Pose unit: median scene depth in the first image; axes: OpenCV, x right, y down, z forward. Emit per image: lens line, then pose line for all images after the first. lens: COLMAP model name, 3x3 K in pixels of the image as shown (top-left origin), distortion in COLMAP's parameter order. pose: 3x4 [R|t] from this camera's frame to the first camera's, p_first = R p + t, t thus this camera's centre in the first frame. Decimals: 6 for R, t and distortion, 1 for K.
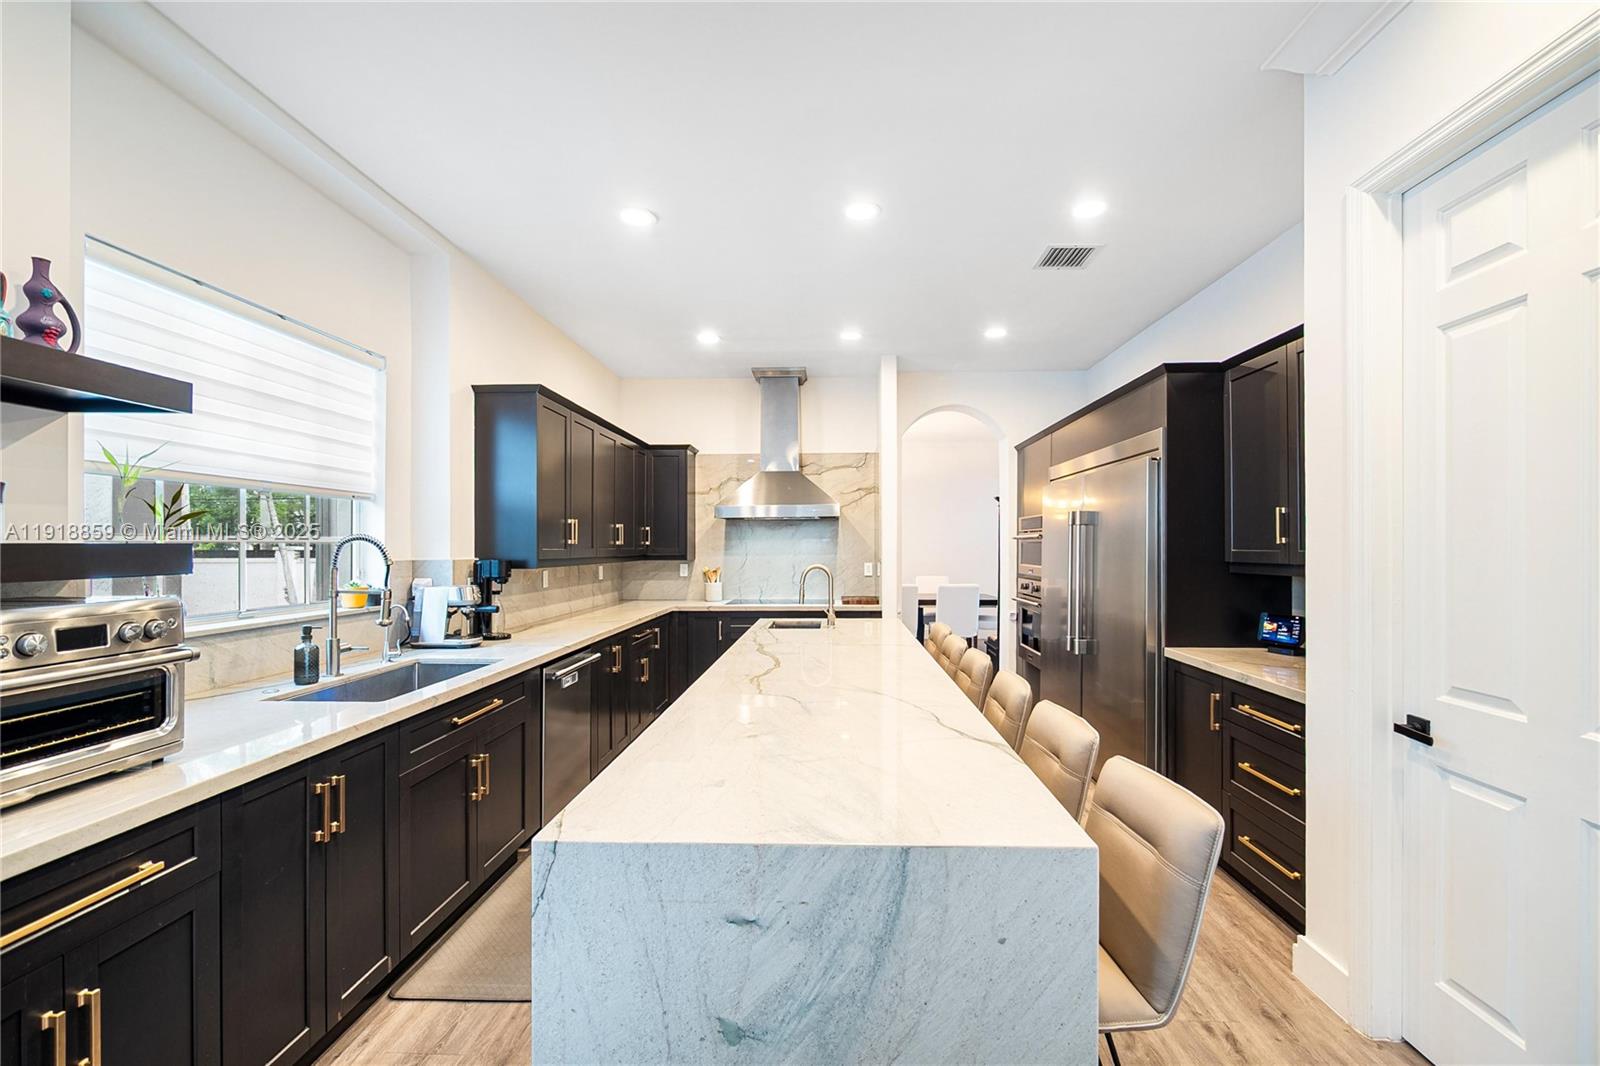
lens RADIAL K [[662.1, 0, 818.7], [0, 662.1, 548.7], [0, 0, 1]] dist [-0.001469, -0.001136]
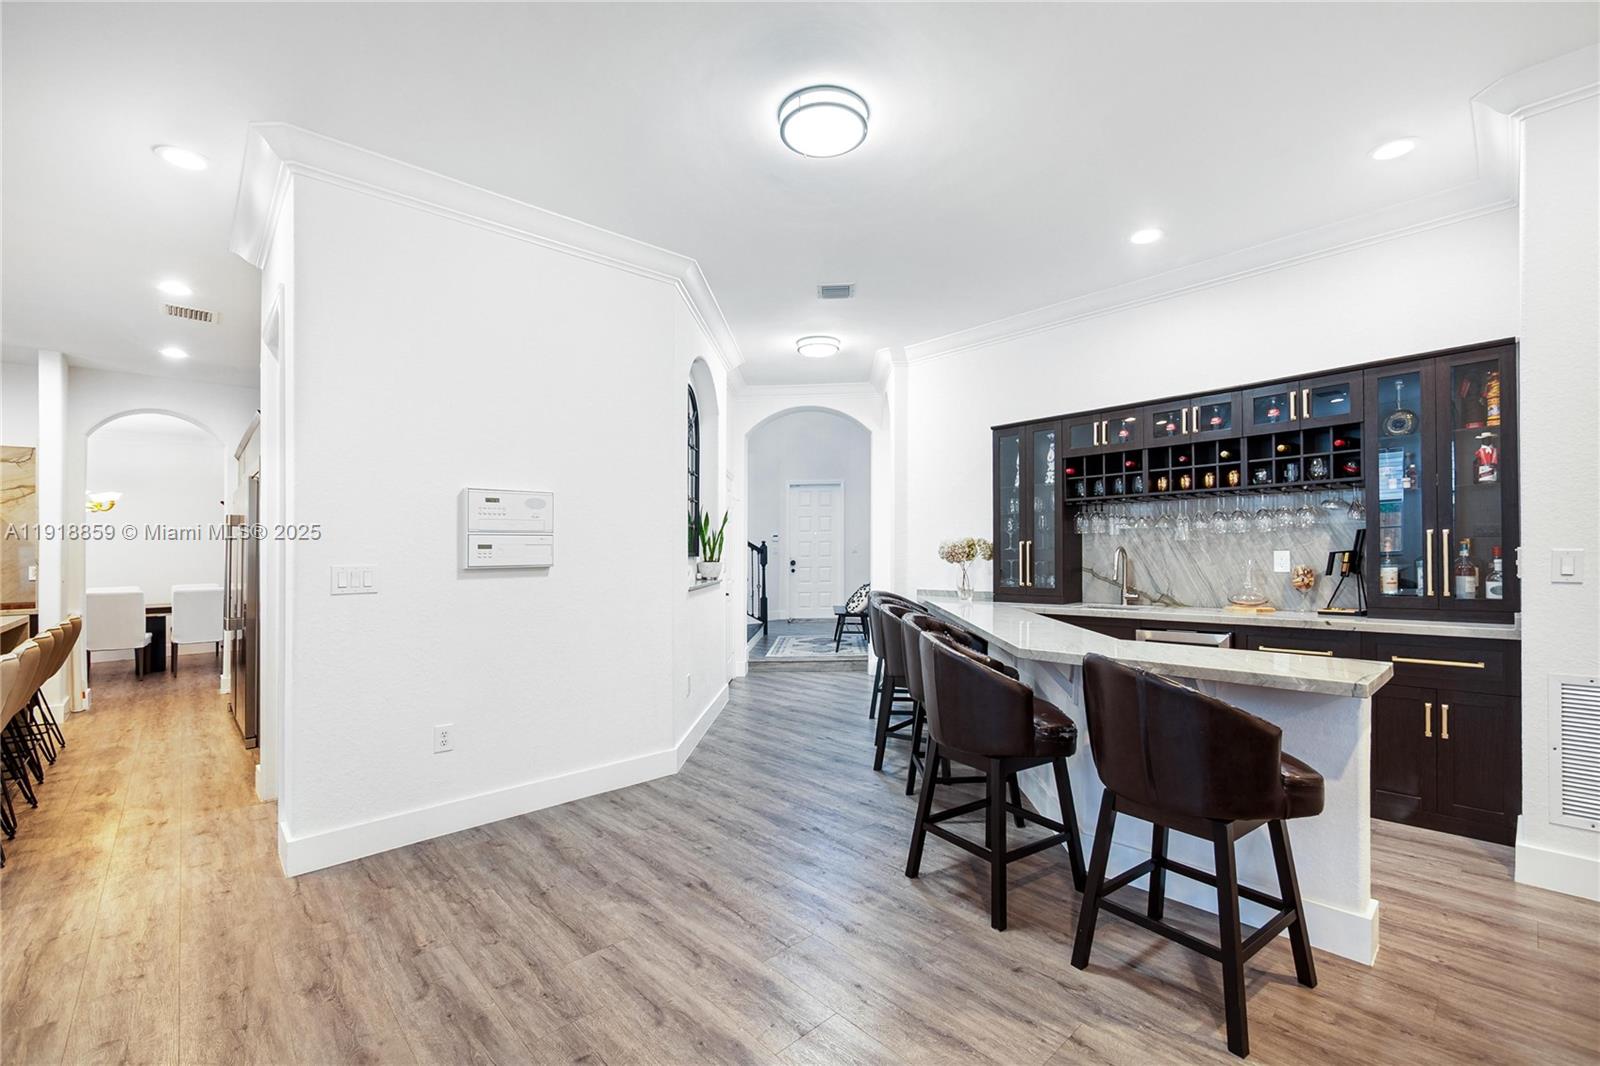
lens RADIAL K [[662.1, 0, 813.9], [0, 662.1, 551.7], [0, 0, 1]] dist [-0.001469, -0.001136]
pose [[0.700728, -0.005221, 0.713409, 0.339603], [0.015803, 0.999841, -0.008205, 0.048930], [-0.713253, 0.017023, 0.700699, -0.804462]]
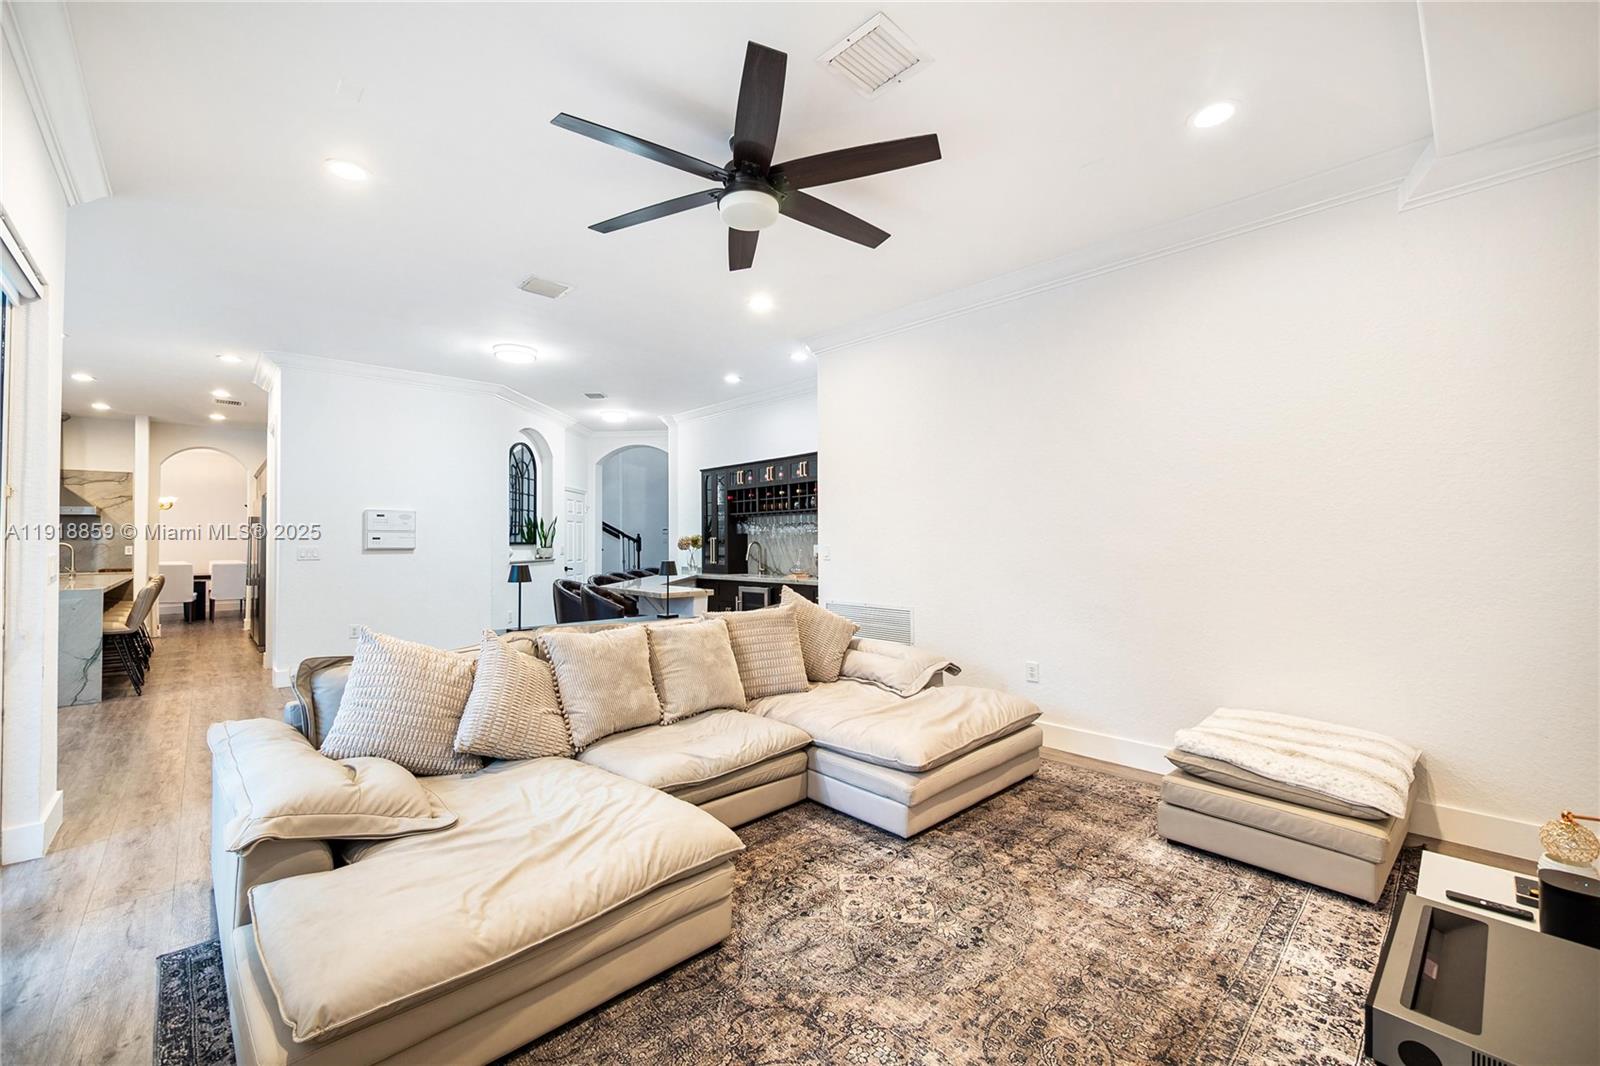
lens RADIAL K [[662.1, 0, 834.7], [0, 662.1, 532.9], [0, 0, 1]] dist [-0.001469, -0.001136]
pose [[0.703265, 0.010930, 0.710844, 0.258982], [0.005220, 0.999775, -0.020537, 0.057232], [-0.710908, 0.018154, 0.703050, -2.116070]]
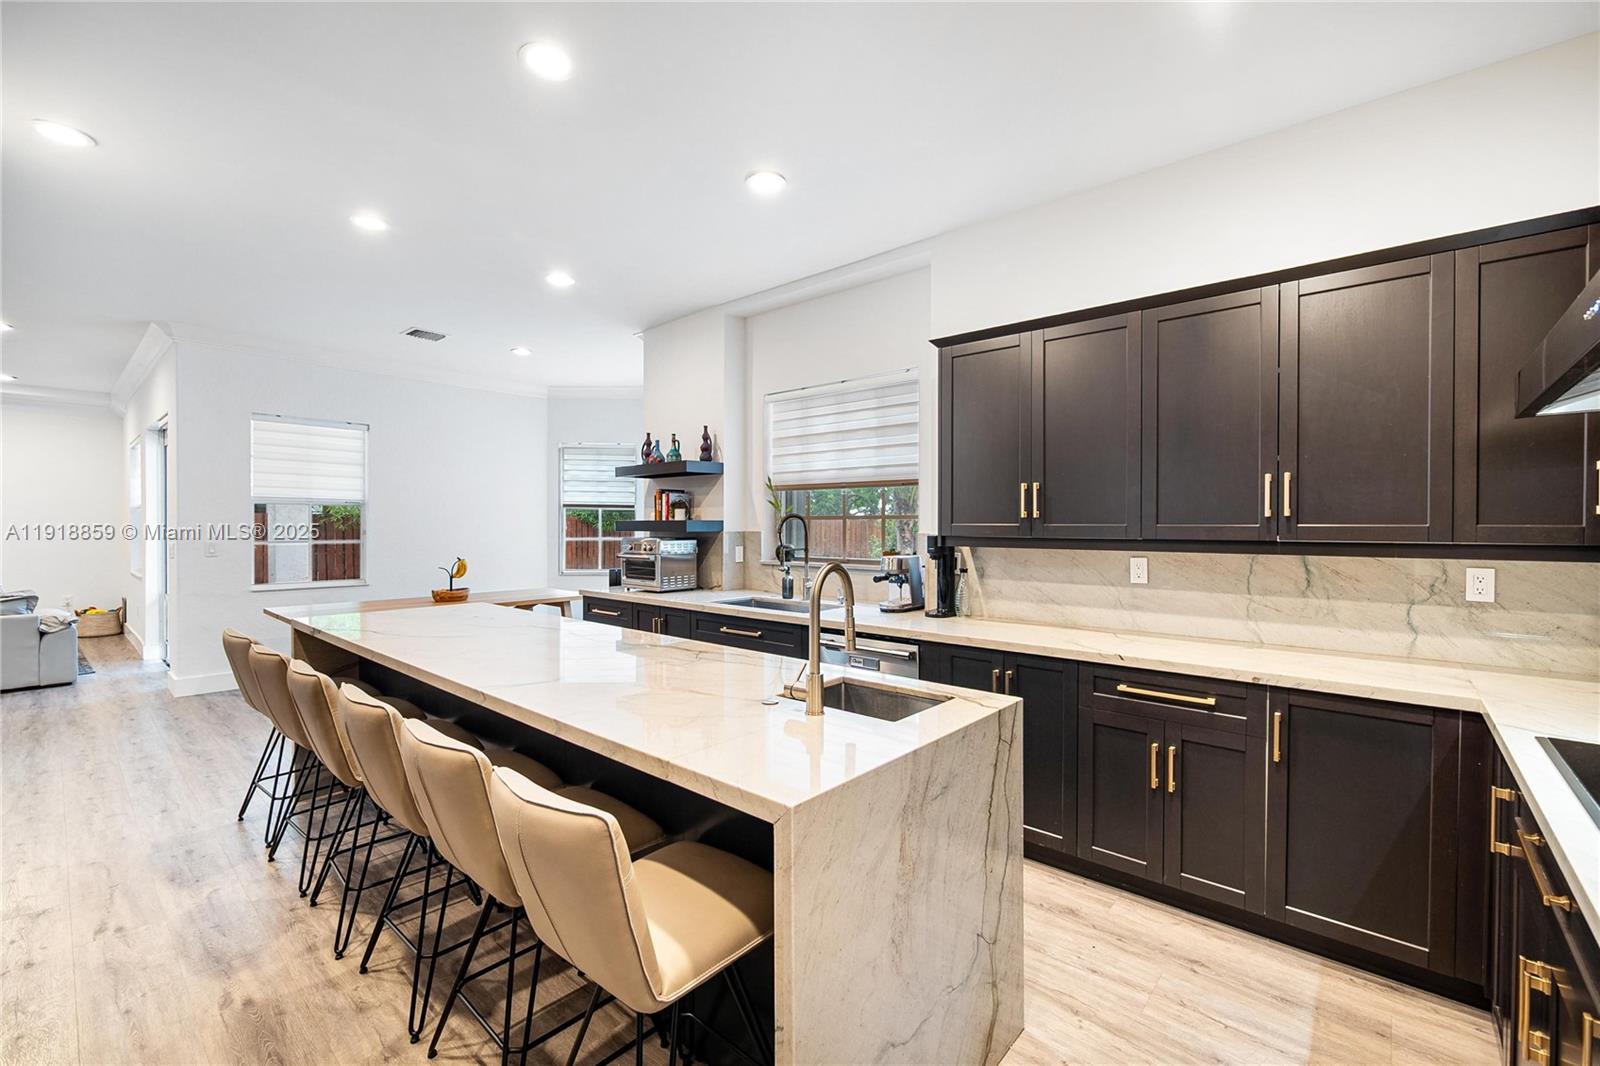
lens RADIAL K [[662.1, 0, 815.4], [0, 662.1, 542.8], [0, 0, 1]] dist [-0.001469, -0.001136]
pose [[-0.627682, 0.021515, -0.778172, 0.429613], [-0.004209, 0.999510, 0.031030, -0.001896], [0.778458, 0.022752, -0.627284, 1.634380]]
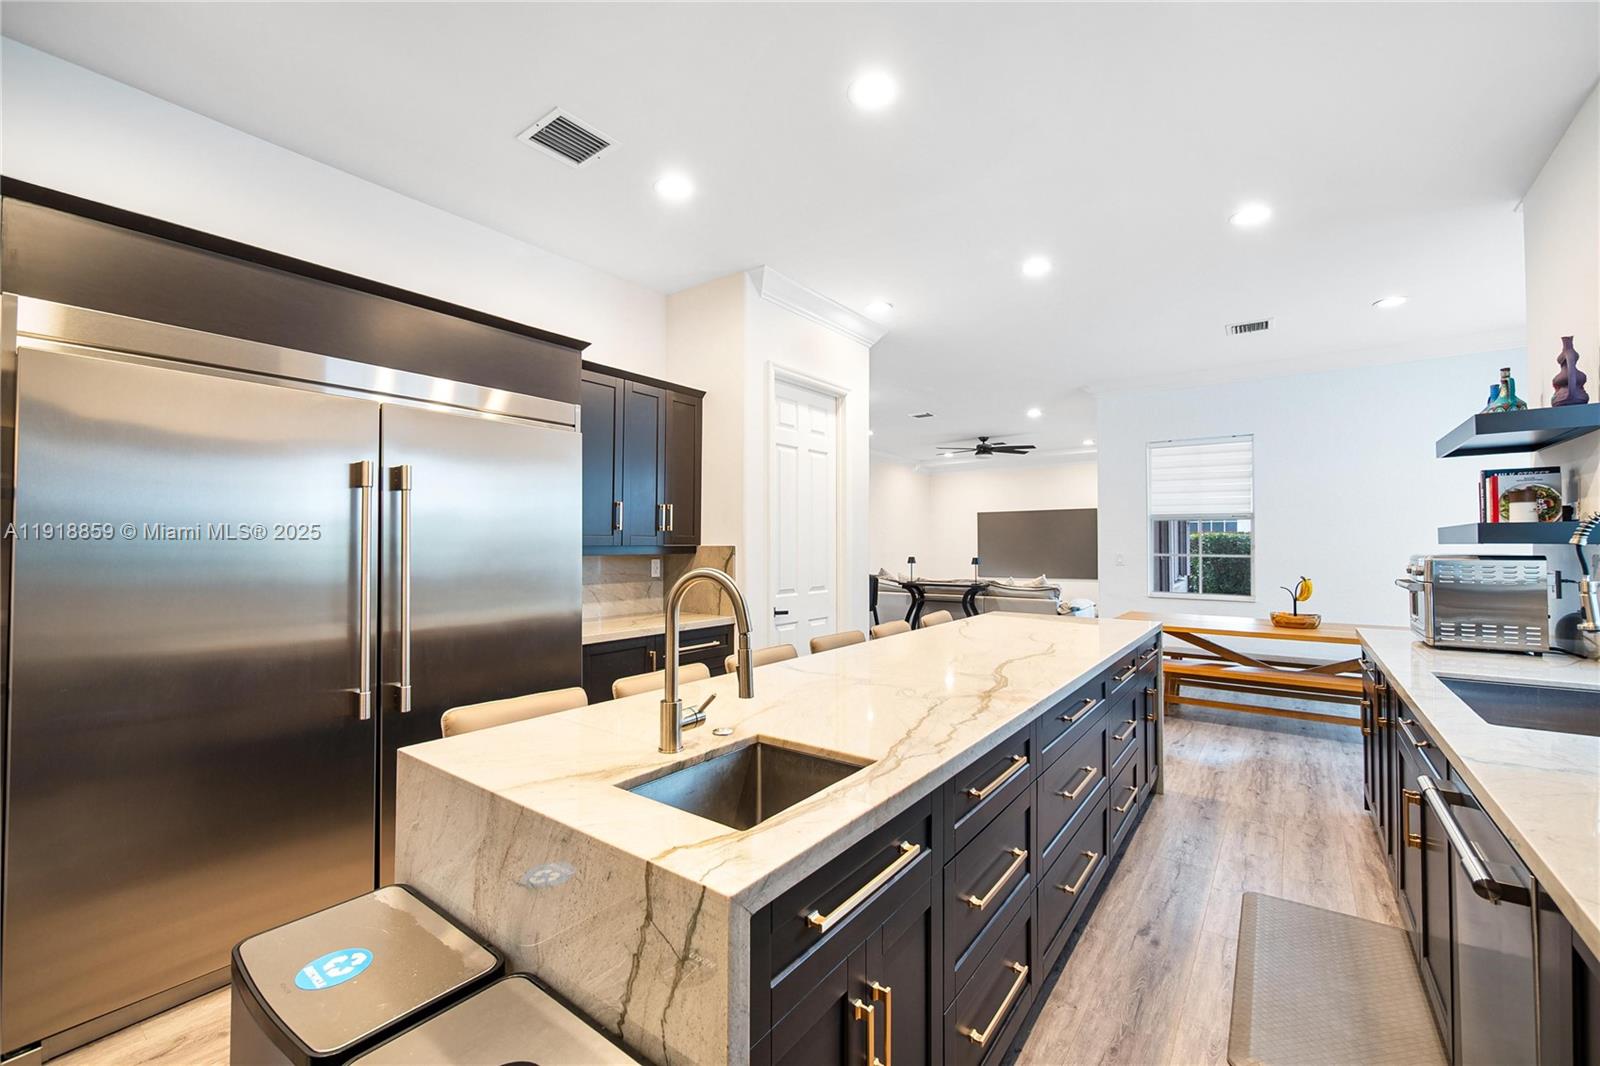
lens RADIAL K [[662.1, 0, 802.3], [0, 662.1, 532.6], [0, 0, 1]] dist [-0.001469, -0.001136]
pose [[-0.821662, 0.011192, 0.569865, -0.290789], [0.004665, 0.999906, -0.012912, 0.013211], [-0.569955, -0.007951, -0.821637, 1.623845]]
